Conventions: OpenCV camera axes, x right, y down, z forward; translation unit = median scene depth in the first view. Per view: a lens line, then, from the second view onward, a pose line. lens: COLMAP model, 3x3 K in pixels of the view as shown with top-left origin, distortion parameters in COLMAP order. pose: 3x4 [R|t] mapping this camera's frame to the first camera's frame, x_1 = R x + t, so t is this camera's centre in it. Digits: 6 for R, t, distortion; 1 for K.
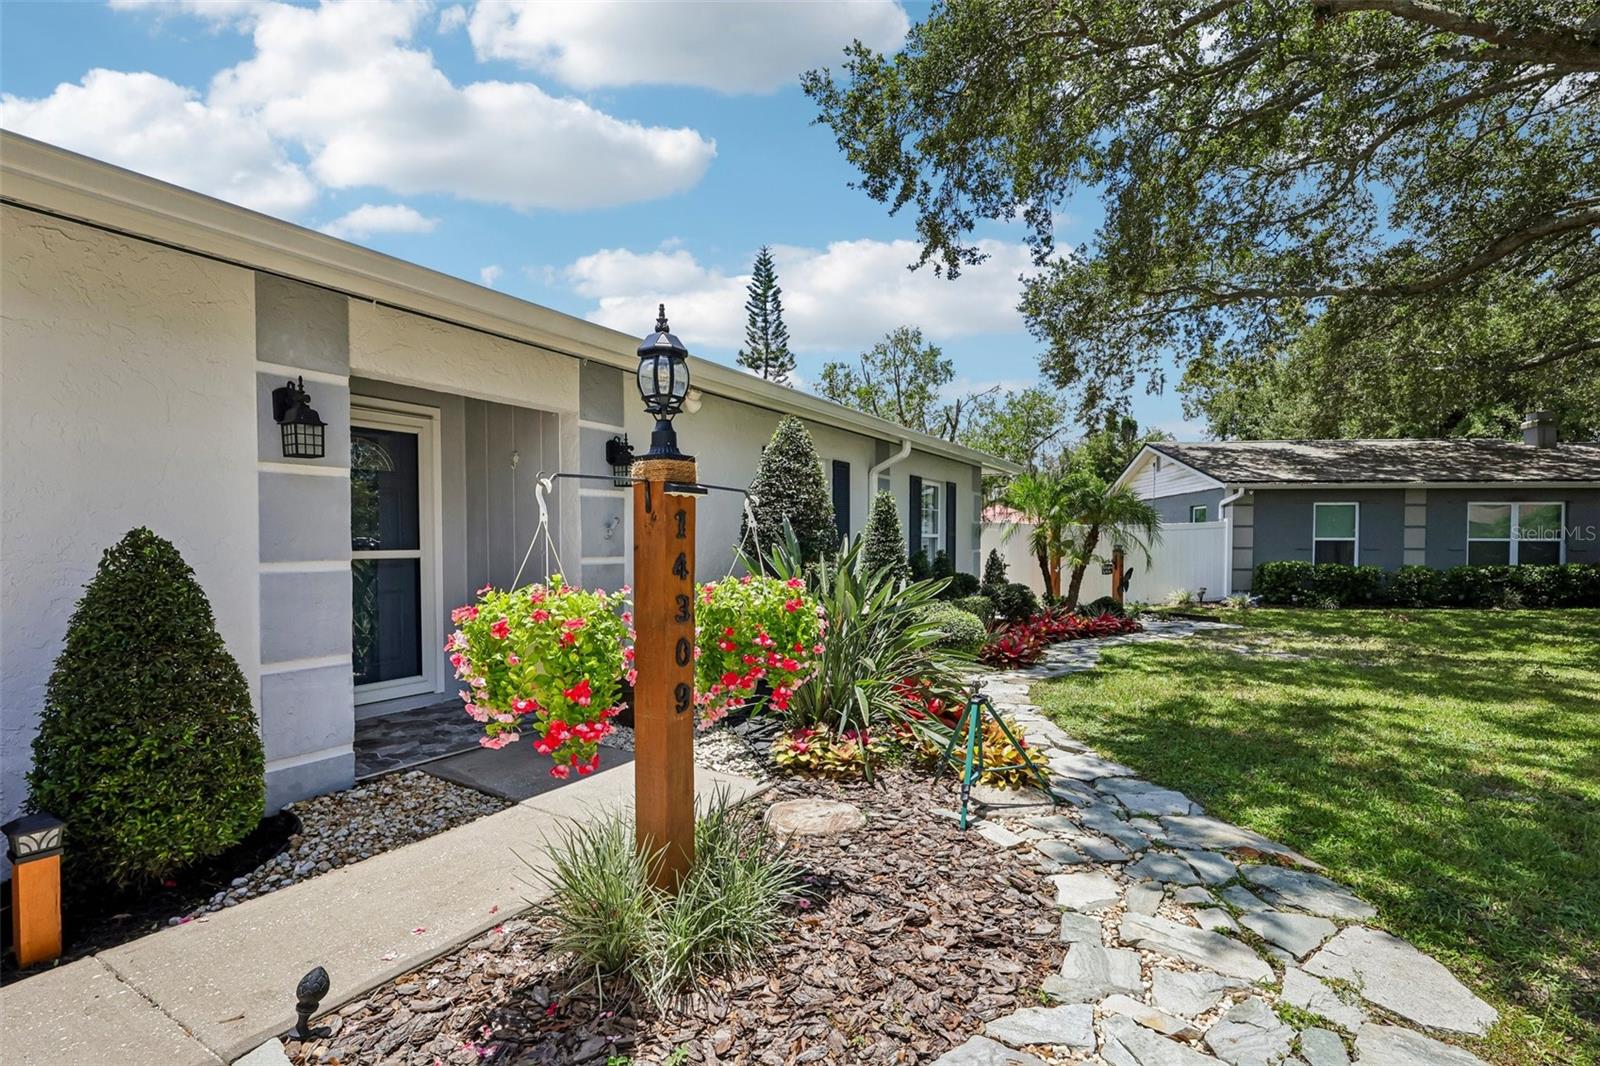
lens RADIAL K [[750.4, 0, 803.4], [0, 750.4, 538.5], [0, 0, 1]] dist [0.000447, -0.000296]
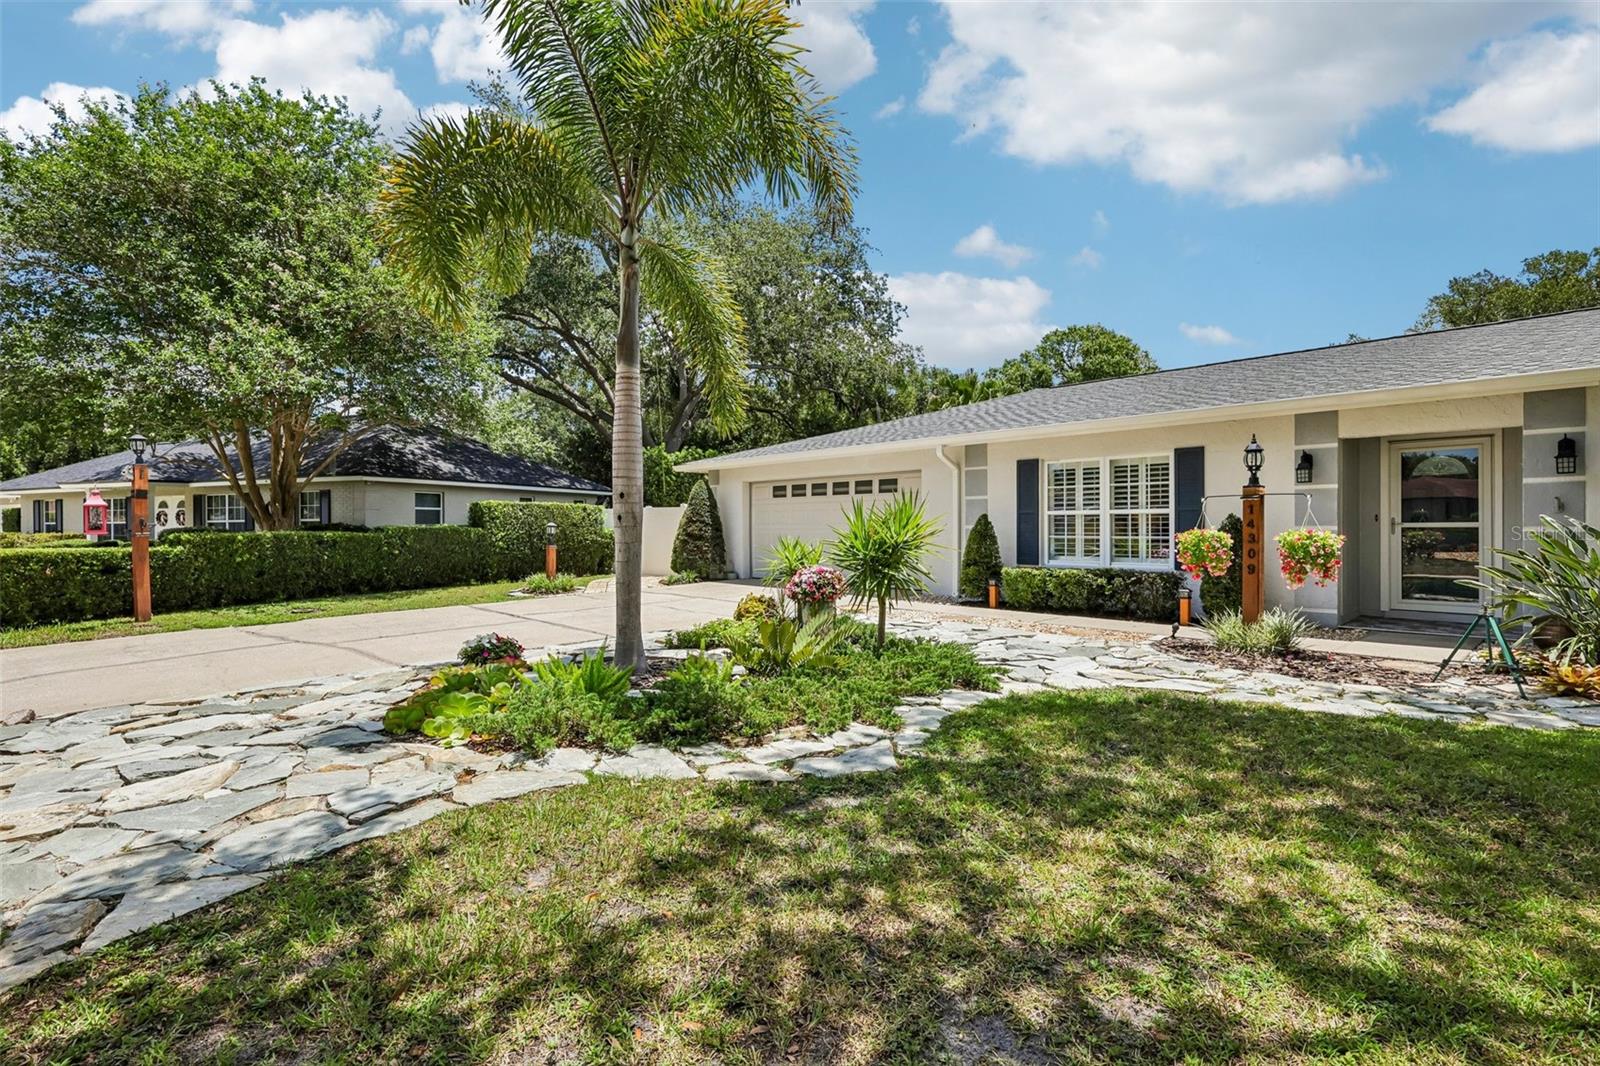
lens RADIAL K [[734.4, 0, 804.1], [0, 734.4, 526.8], [0, 0, 1]] dist [0.000829, 0.000537]
pose [[-0.281708, 0.011955, -0.959426, 0.771410], [0.009013, 0.999911, 0.009813, -0.001298], [0.959458, -0.005883, -0.281791, 0.041677]]
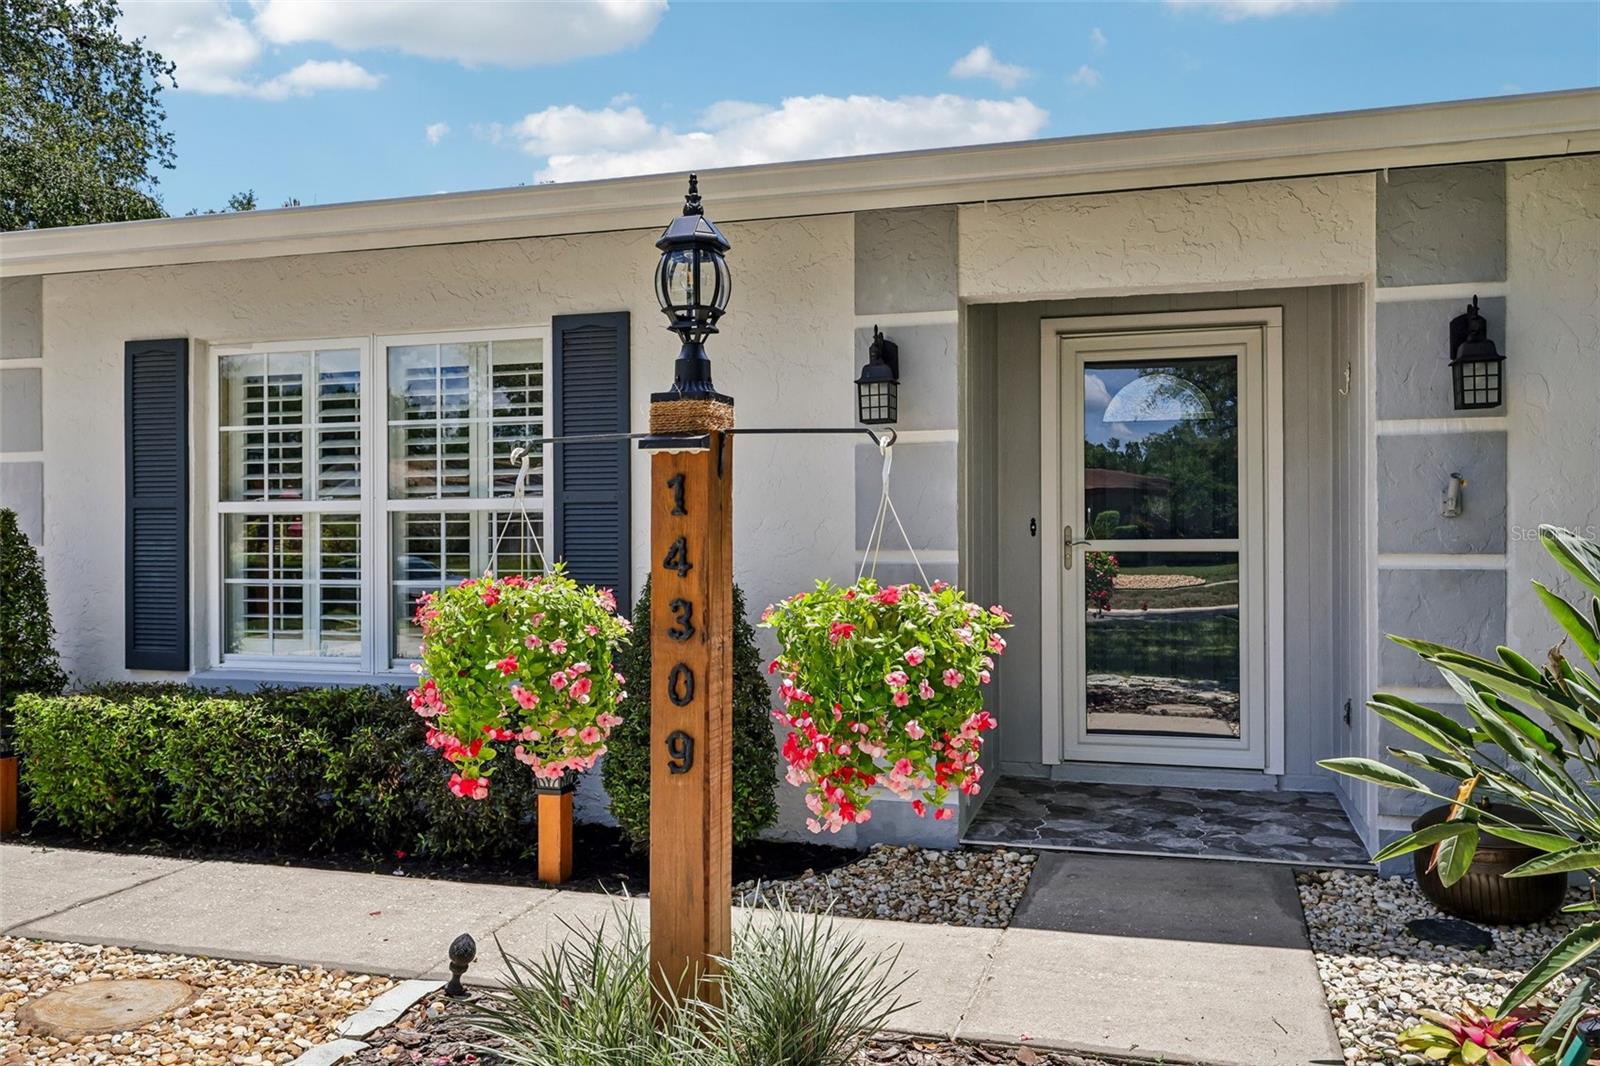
lens RADIAL K [[1263.5, 0, 800.0], [0, 1263.5, 533.0], [0, 0, 1]] dist [-0.007245, -0.004089]
pose [[0.238900, 0.008936, -0.971003, 0.244141], [0.004734, 0.999935, 0.010368, -0.001174], [0.971033, -0.007074, 0.238842, 0.216799]]
